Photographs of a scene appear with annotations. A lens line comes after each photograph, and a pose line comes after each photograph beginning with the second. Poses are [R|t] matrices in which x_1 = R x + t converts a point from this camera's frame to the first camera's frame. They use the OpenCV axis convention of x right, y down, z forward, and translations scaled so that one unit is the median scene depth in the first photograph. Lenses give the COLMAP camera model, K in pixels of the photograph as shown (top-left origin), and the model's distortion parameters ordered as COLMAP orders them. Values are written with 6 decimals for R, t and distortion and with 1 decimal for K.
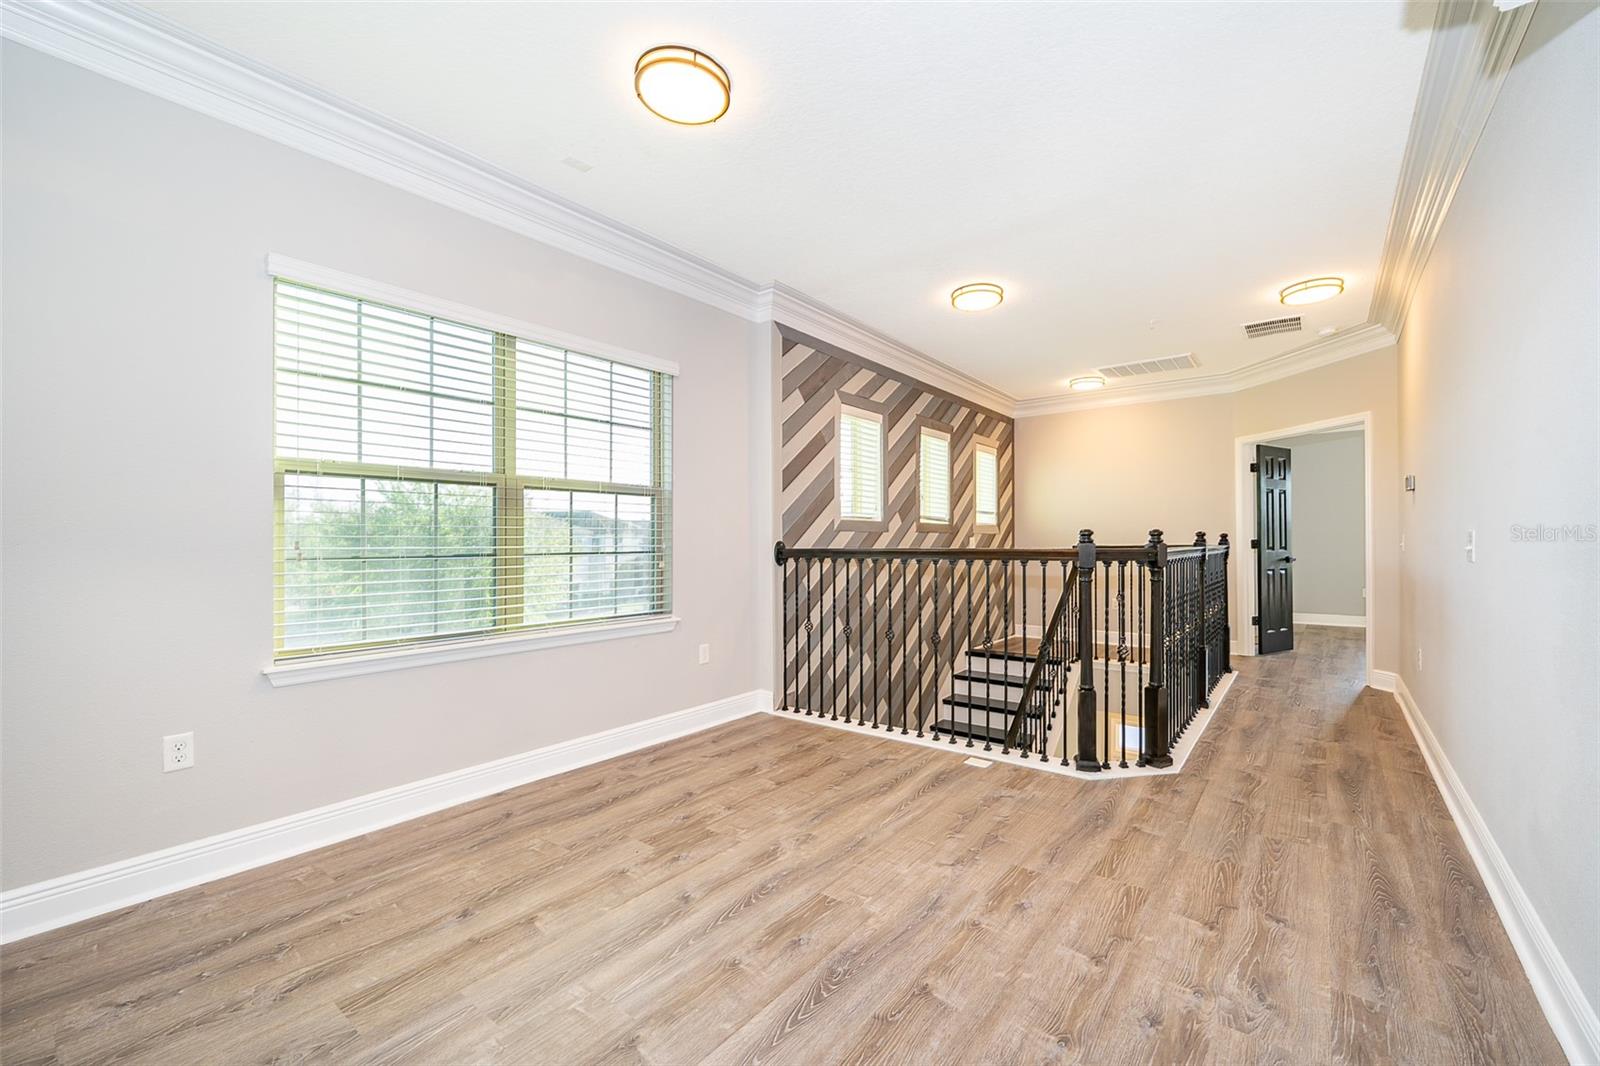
lens RADIAL K [[682.7, 0, 803.1], [0, 682.7, 538.3], [0, 0, 1]] dist [0.000762, -0.000141]
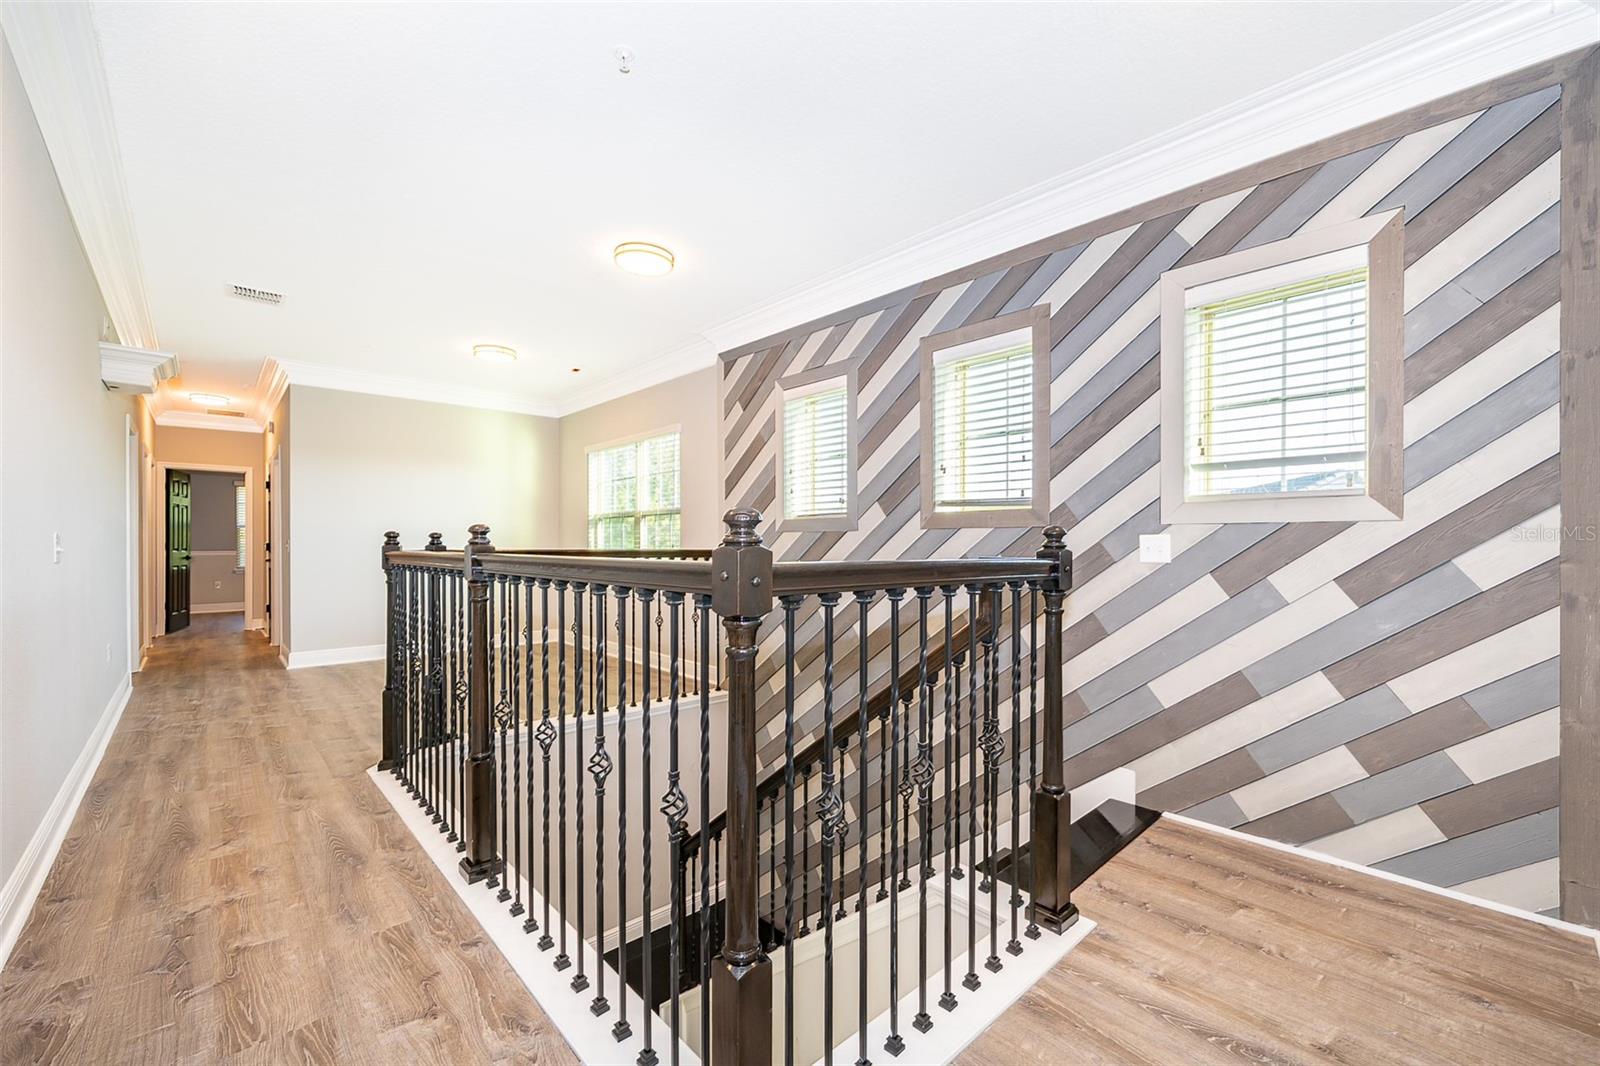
lens RADIAL K [[646.4, 0, 798.4], [0, 646.4, 543.6], [0, 0, 1]] dist [-0.001214, 0.000294]
pose [[-0.175071, 0.000191, -0.984556, 0.993842], [0.001120, 0.999999, -0.000006, 0.005015], [0.984555, -0.001104, -0.175071, 1.294502]]
